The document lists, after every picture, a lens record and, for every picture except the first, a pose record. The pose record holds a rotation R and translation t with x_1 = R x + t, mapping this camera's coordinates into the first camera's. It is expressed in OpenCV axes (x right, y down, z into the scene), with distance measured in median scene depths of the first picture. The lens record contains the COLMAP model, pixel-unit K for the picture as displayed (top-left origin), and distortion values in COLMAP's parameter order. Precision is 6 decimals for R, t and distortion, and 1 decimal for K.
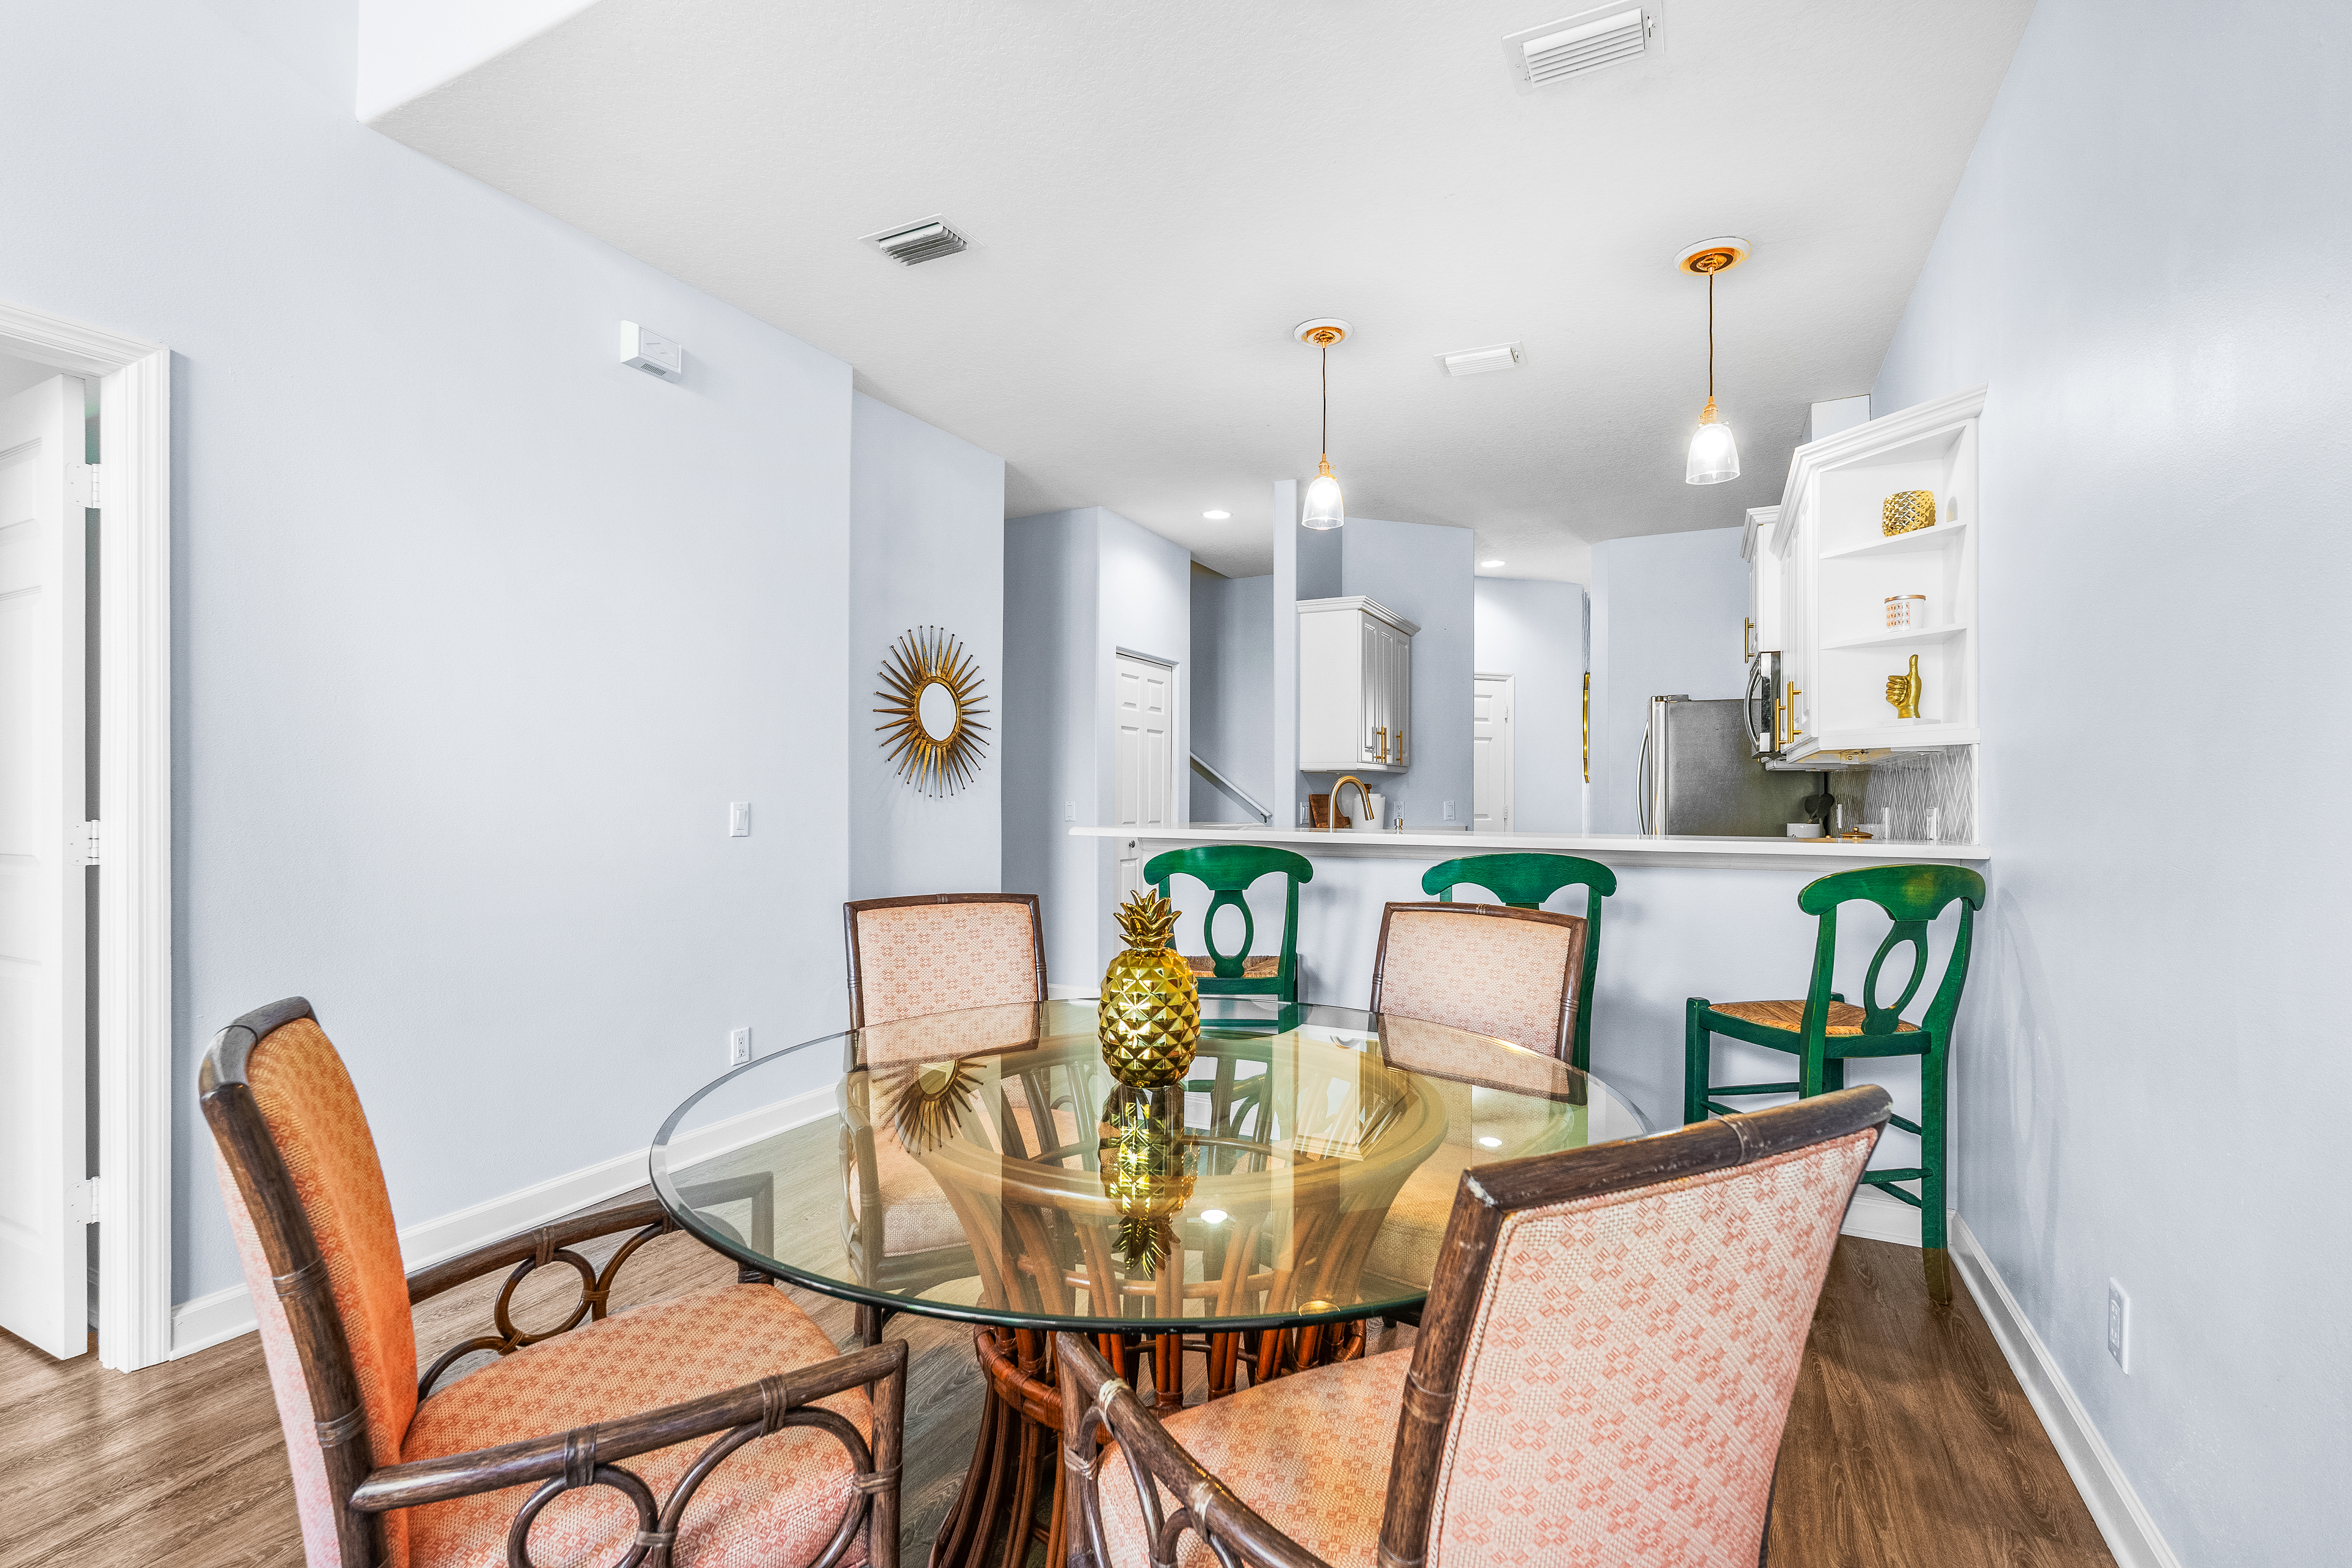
lens RADIAL K [[1064.7, 0, 1173.1], [0, 1064.7, 748.9], [0, 0, 1]] dist [-0.001748, -0.000047]
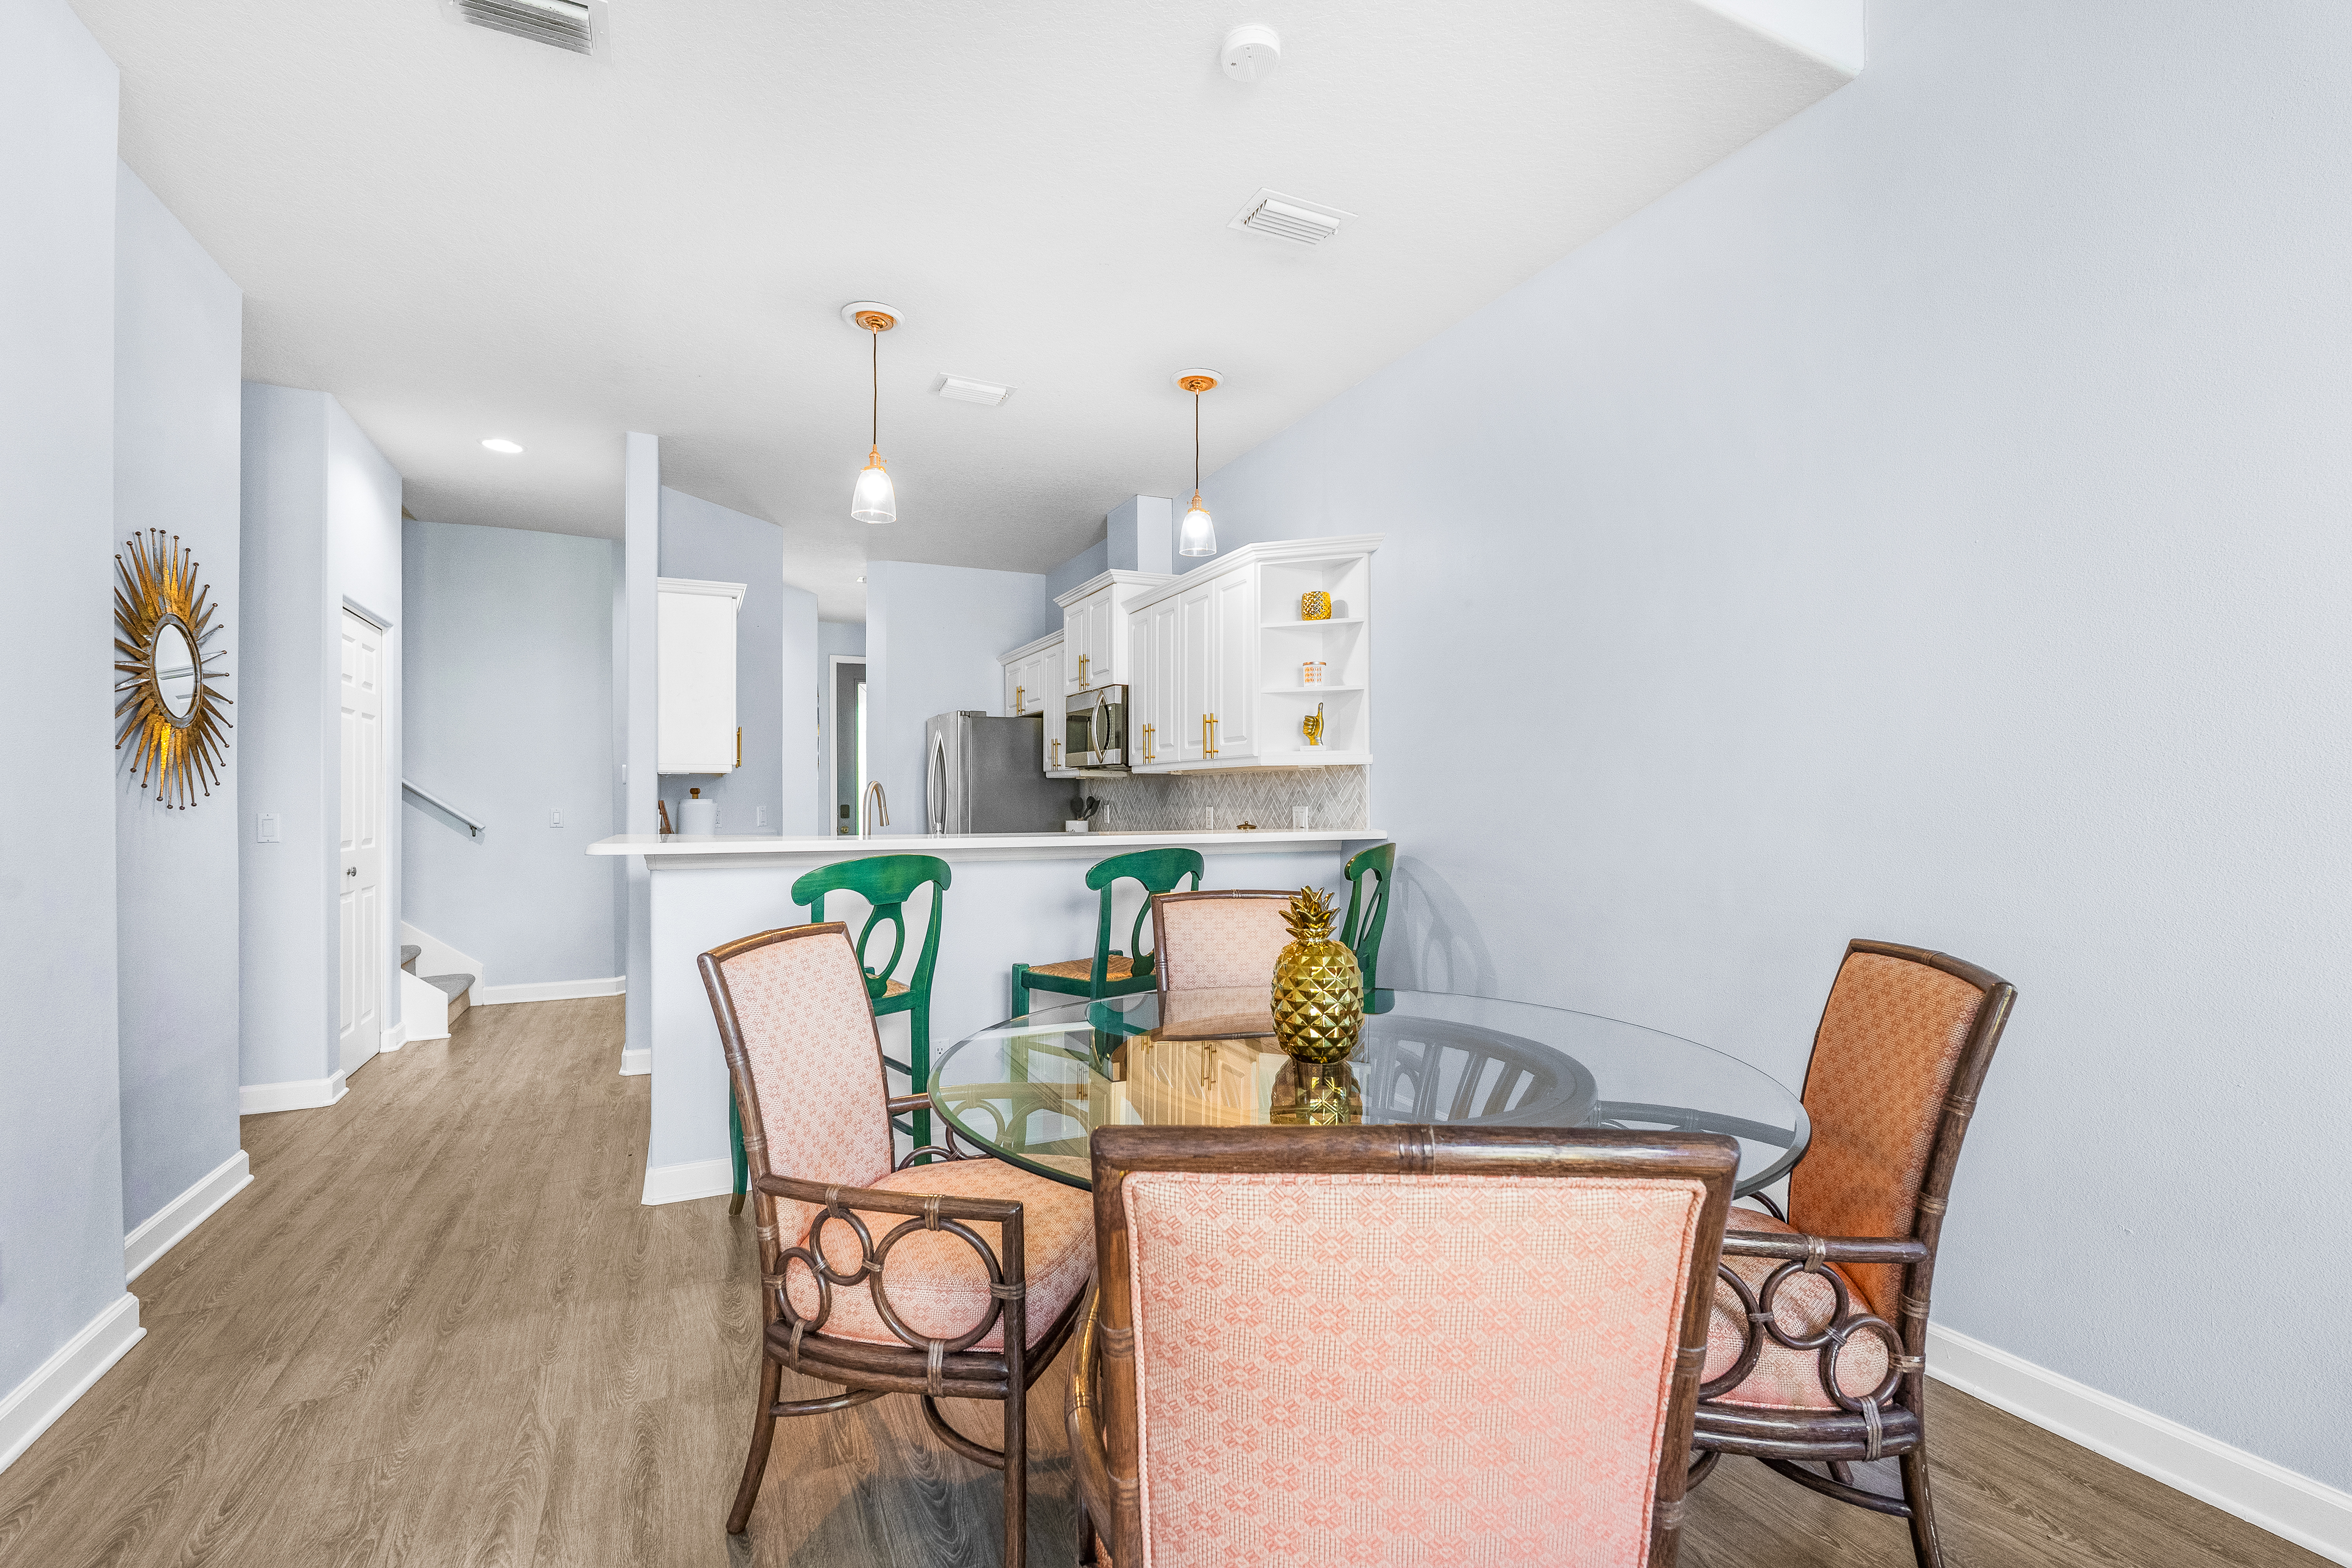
lens RADIAL K [[1030.9, 0, 1176.0], [0, 1030.9, 784.0], [0, 0, 1]] dist [-0.001629, -0.000110]
pose [[0.612242, 0.006465, 0.790644, -0.341891], [-0.028341, 0.999503, 0.013772, 0.006518], [-0.790162, -0.030839, 0.612121, 0.166791]]
